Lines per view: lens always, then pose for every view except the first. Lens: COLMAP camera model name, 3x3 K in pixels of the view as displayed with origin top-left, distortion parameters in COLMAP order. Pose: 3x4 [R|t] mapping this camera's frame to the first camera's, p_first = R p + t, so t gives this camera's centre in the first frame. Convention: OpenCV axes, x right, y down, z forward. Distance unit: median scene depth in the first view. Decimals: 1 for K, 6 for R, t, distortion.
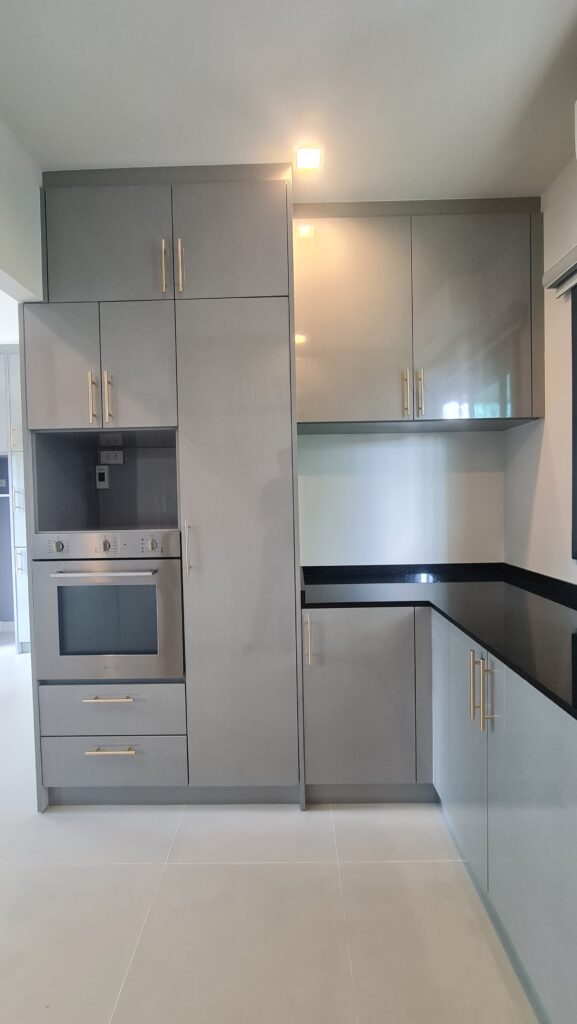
lens RADIAL K [[421.8, 0, 288.5], [0, 421.8, 512.0], [0, 0, 1]] dist [-0.015050, 0.000274]
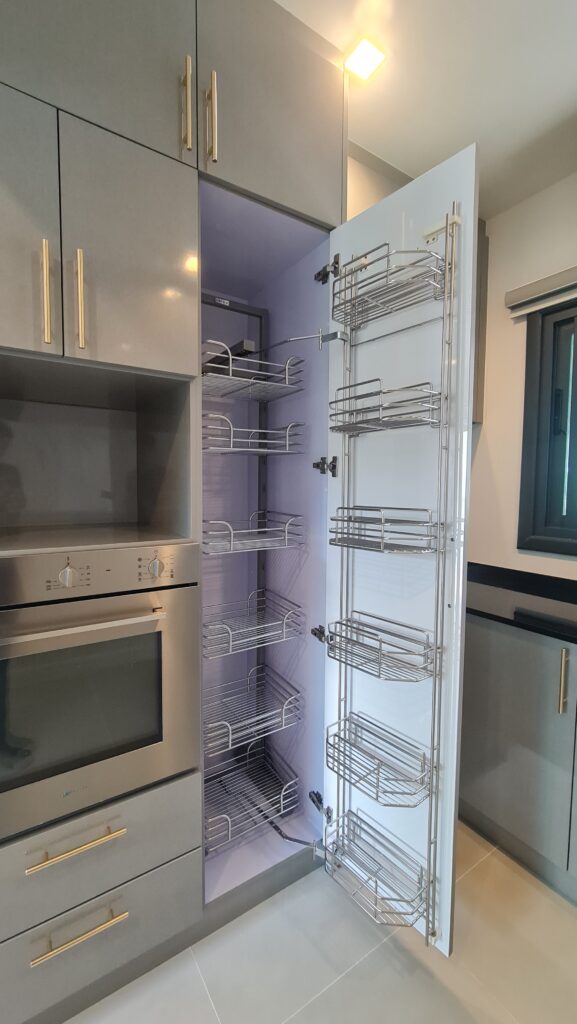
lens RADIAL K [[421.8, 0, 288.5], [0, 421.8, 512.0], [0, 0, 1]] dist [-0.015050, 0.000274]
pose [[0.826332, -0.012183, 0.563051, -0.507644], [-0.006955, 0.999469, 0.031833, -0.022389], [-0.563140, -0.030221, 0.825809, 0.398317]]
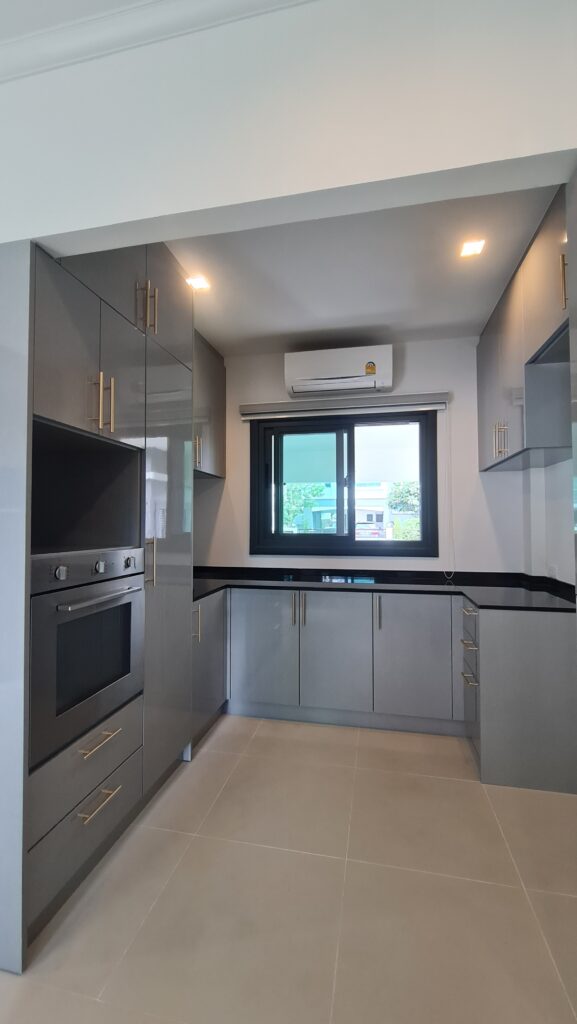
lens RADIAL K [[421.8, 0, 288.5], [0, 421.8, 512.0], [0, 0, 1]] dist [-0.015050, 0.000274]
pose [[0.193168, 0.046613, 0.980058, -1.245227], [0.023499, 0.998365, -0.052116, 0.021318], [-0.980884, 0.033097, 0.191757, 0.436711]]
